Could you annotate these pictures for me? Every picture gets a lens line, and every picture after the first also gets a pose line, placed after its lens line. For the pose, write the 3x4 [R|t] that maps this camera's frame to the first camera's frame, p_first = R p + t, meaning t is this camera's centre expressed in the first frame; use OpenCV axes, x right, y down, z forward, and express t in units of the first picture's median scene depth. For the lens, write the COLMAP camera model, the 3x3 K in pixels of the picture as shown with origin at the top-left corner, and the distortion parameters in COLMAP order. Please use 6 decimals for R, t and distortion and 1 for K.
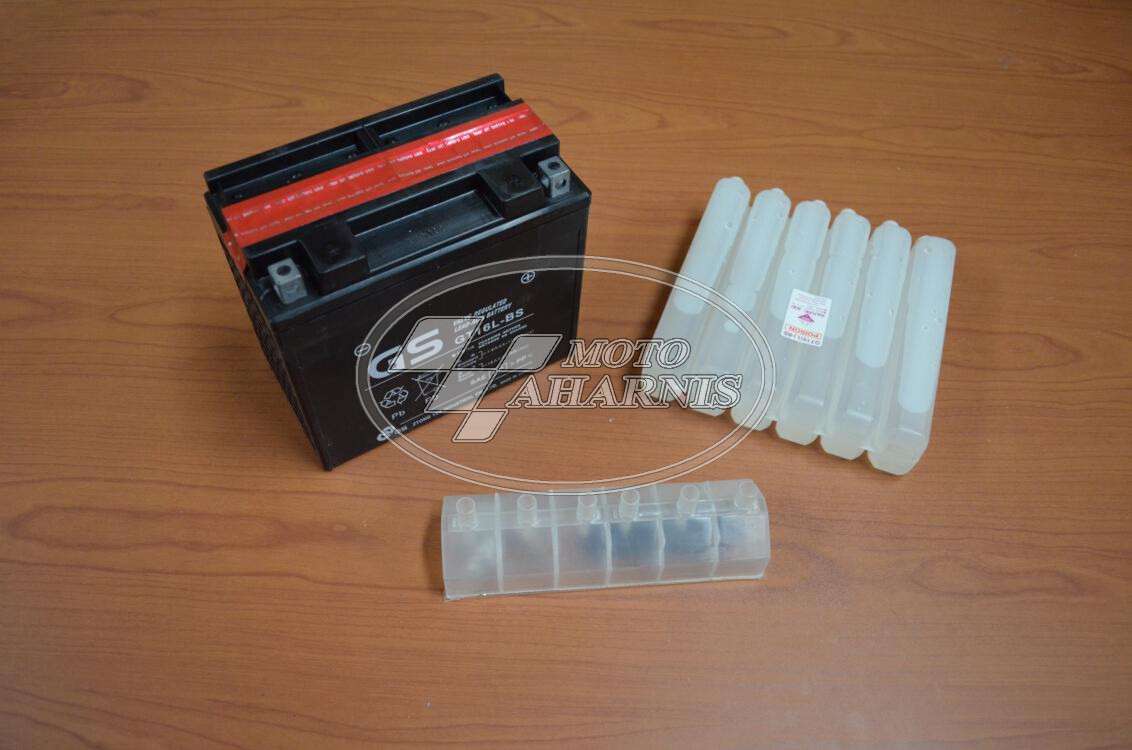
lens RADIAL K [[882.9, 0, 564.4], [0, 882.9, 374.5], [0, 0, 1]] dist [-0.085930, 0.012246]
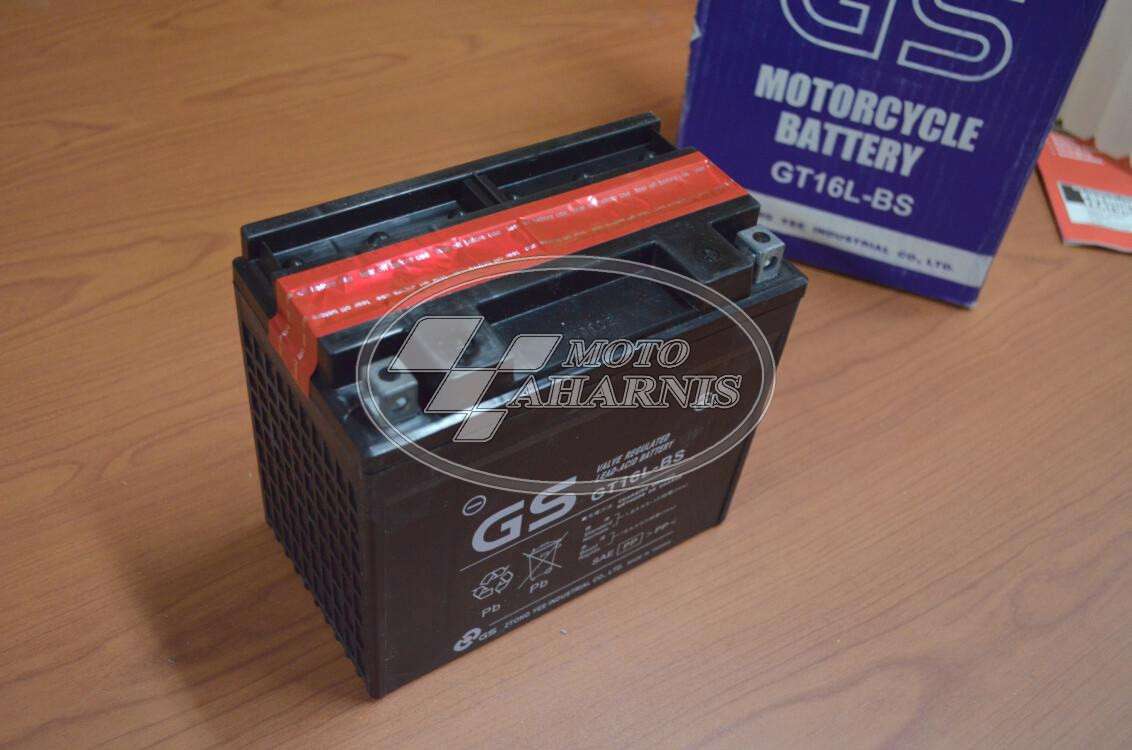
lens RADIAL K [[1144.8, 0, 576.6], [0, 1144.8, 381.1], [0, 0, 1]] dist [-0.063438, 0.000000]
pose [[0.996287, 0.017079, 0.084387, -0.208659], [-0.003017, 0.986452, -0.164021, 0.017483], [-0.086045, 0.163158, 0.982841, 0.143383]]
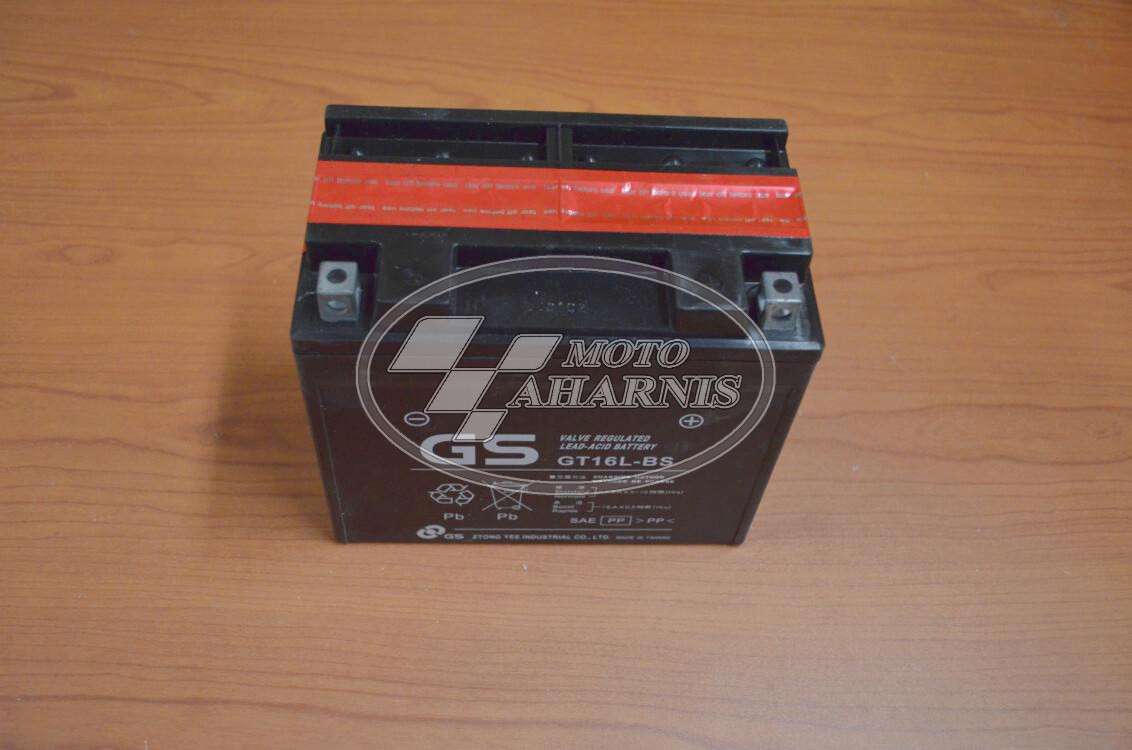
lens RADIAL K [[1144.8, 0, 568.6], [0, 1144.8, 379.7], [0, 0, 1]] dist [-0.063438, 0.000000]
pose [[0.864223, 0.412197, -0.288464, 0.111532], [-0.424419, 0.905200, 0.021939, -0.116433], [0.270161, 0.103470, 0.957239, 0.151046]]
